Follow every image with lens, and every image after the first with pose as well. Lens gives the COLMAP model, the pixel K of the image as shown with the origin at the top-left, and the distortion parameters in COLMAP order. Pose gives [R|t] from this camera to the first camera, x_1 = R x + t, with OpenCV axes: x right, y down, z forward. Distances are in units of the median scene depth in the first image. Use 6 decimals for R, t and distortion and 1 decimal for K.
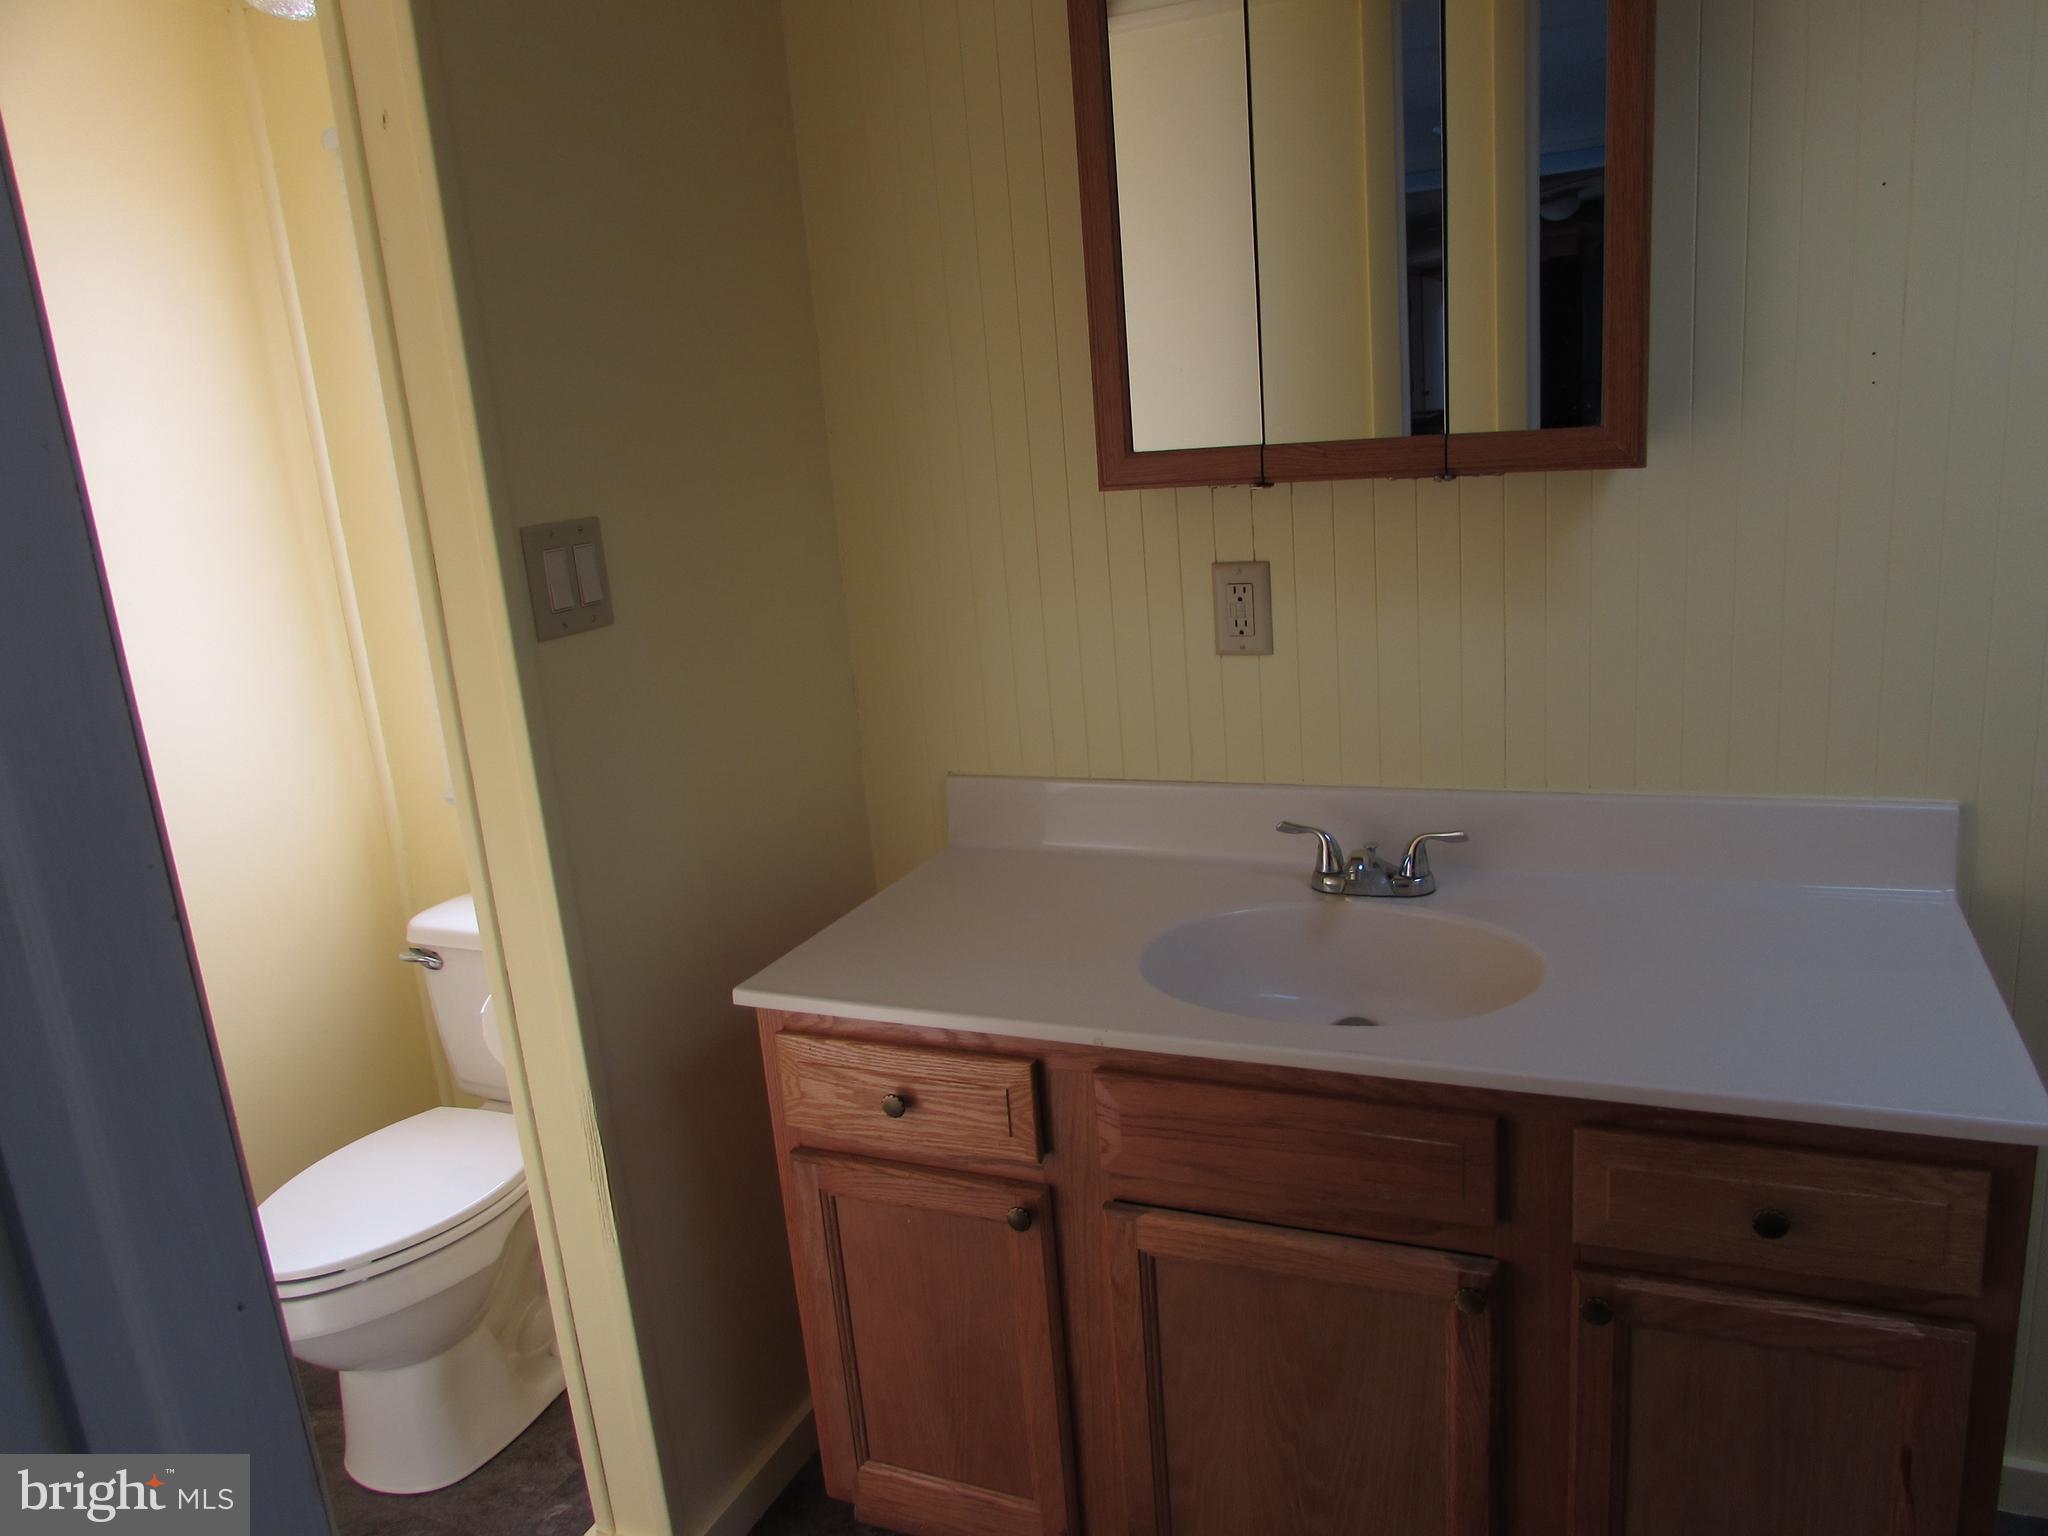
lens RADIAL K [[1444.5, 0, 1024.0], [0, 1444.5, 768.0], [0, 0, 1]] dist [-0.025291, 0.001071]
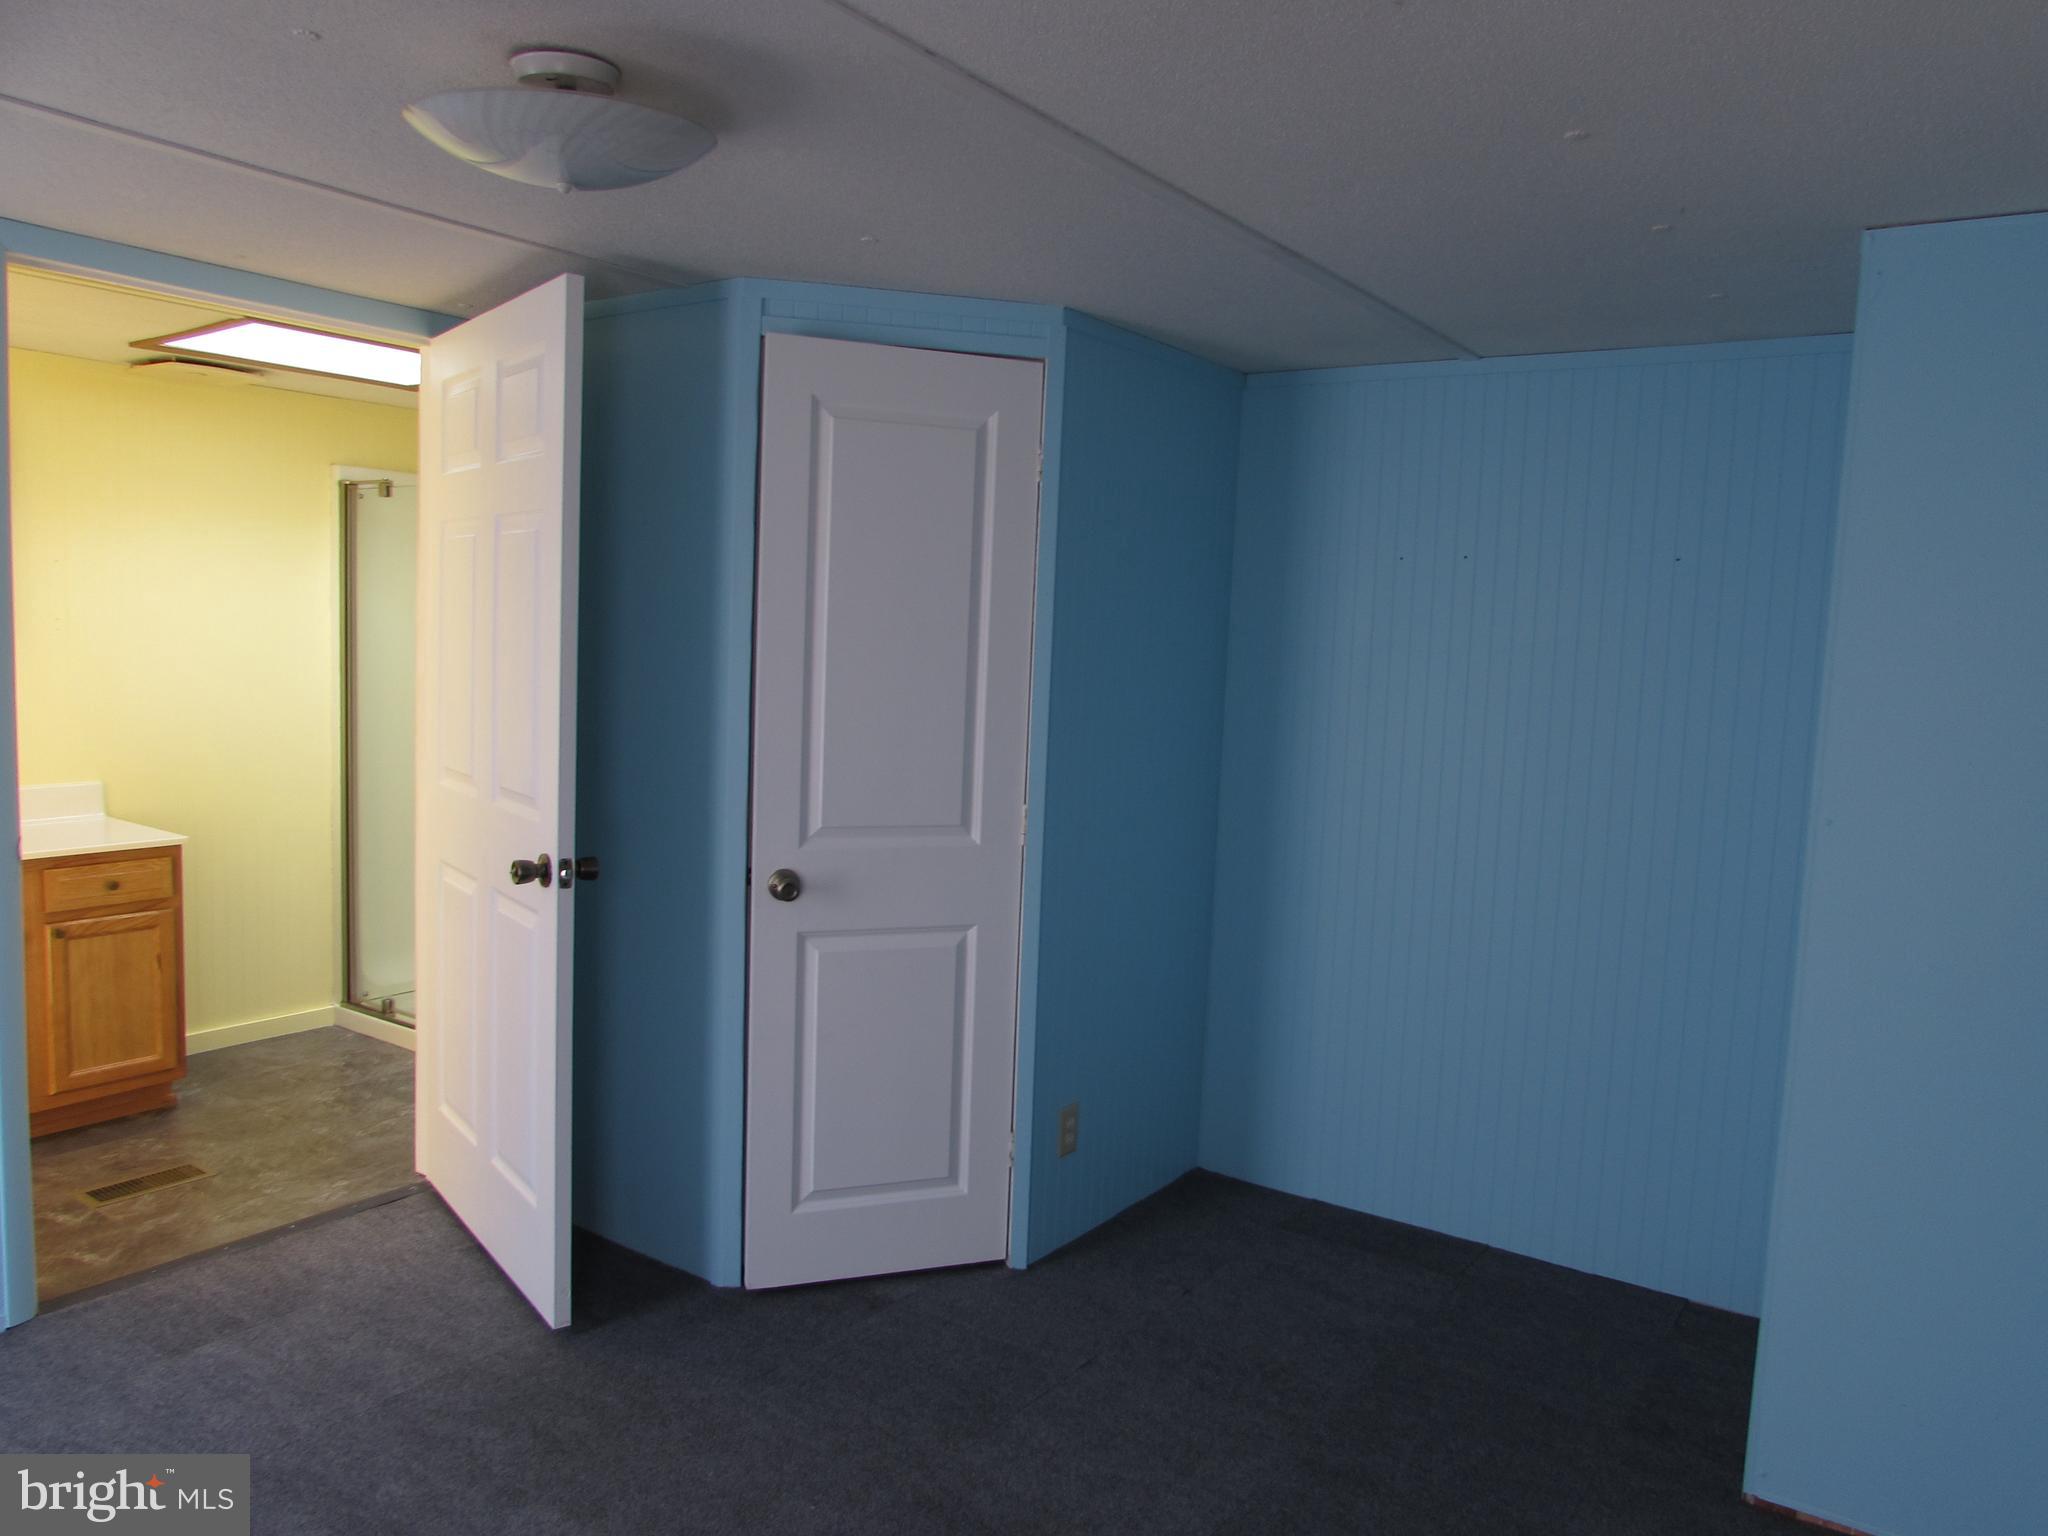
lens RADIAL K [[1444.5, 0, 1024.0], [0, 1444.5, 768.0], [0, 0, 1]] dist [-0.025291, 0.001071]
pose [[0.196356, -0.004080, 0.980524, -2.159703], [0.182283, 0.982712, -0.032414, 0.526521], [-0.963440, 0.185098, 0.193705, -1.586320]]
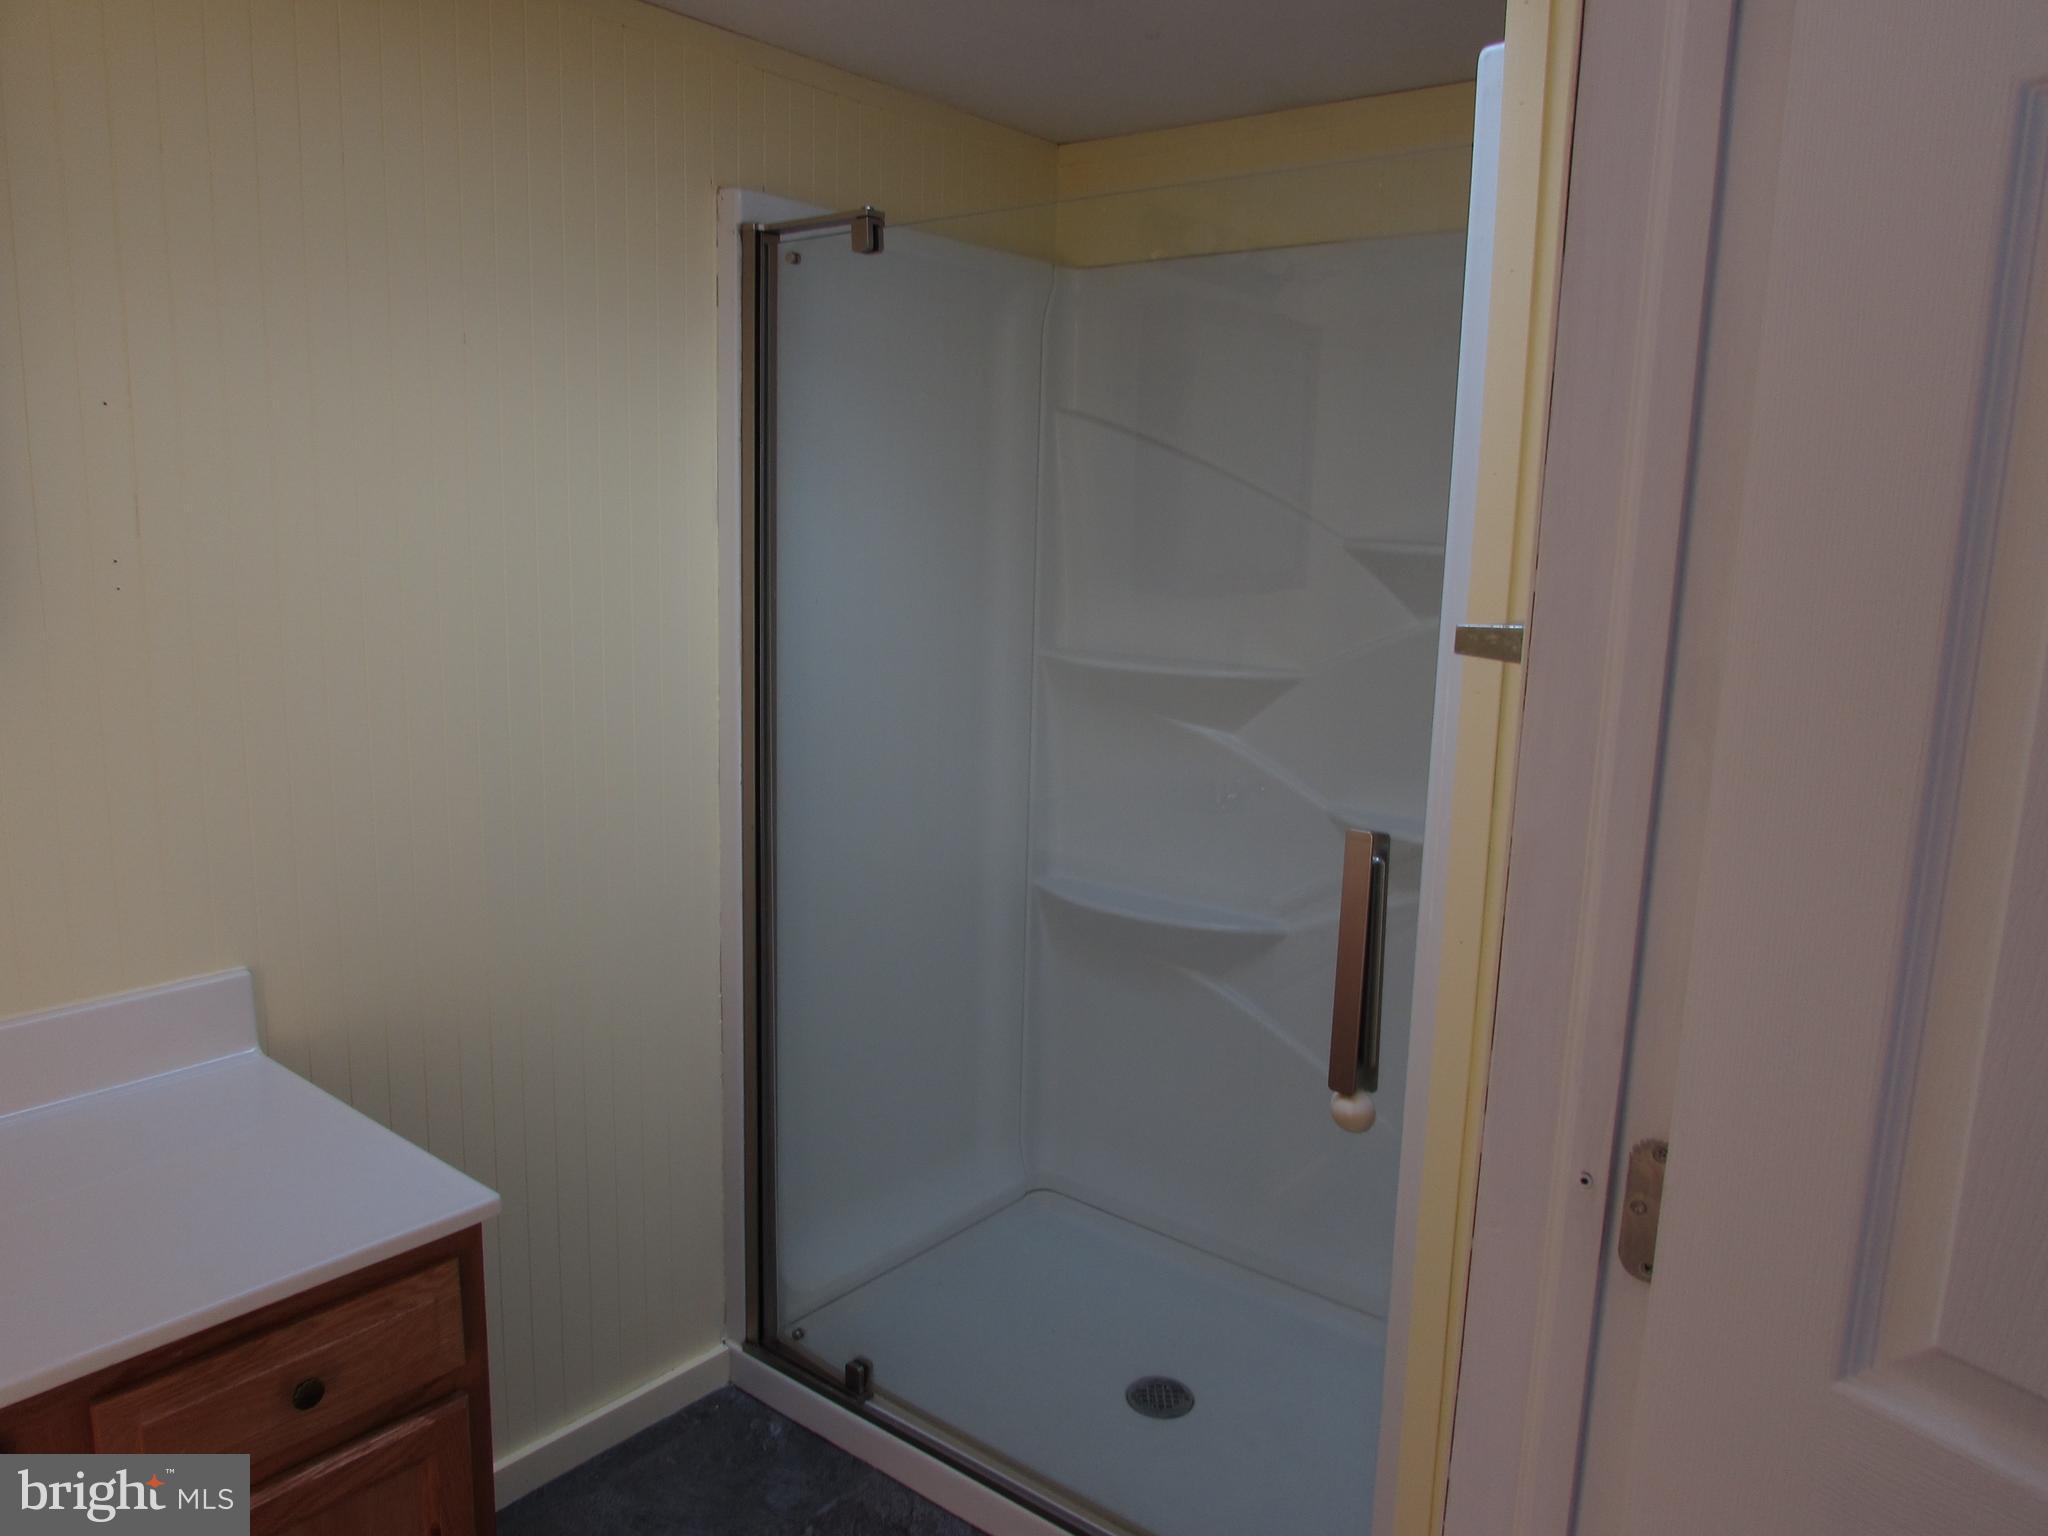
lens RADIAL K [[1444.5, 0, 1024.0], [0, 1444.5, 768.0], [0, 0, 1]] dist [-0.025291, 0.001071]
pose [[0.260466, -0.080161, 0.962150, -0.303055], [0.184718, 0.982276, 0.031832, -0.065576], [-0.947648, 0.169435, 0.270656, 0.144250]]
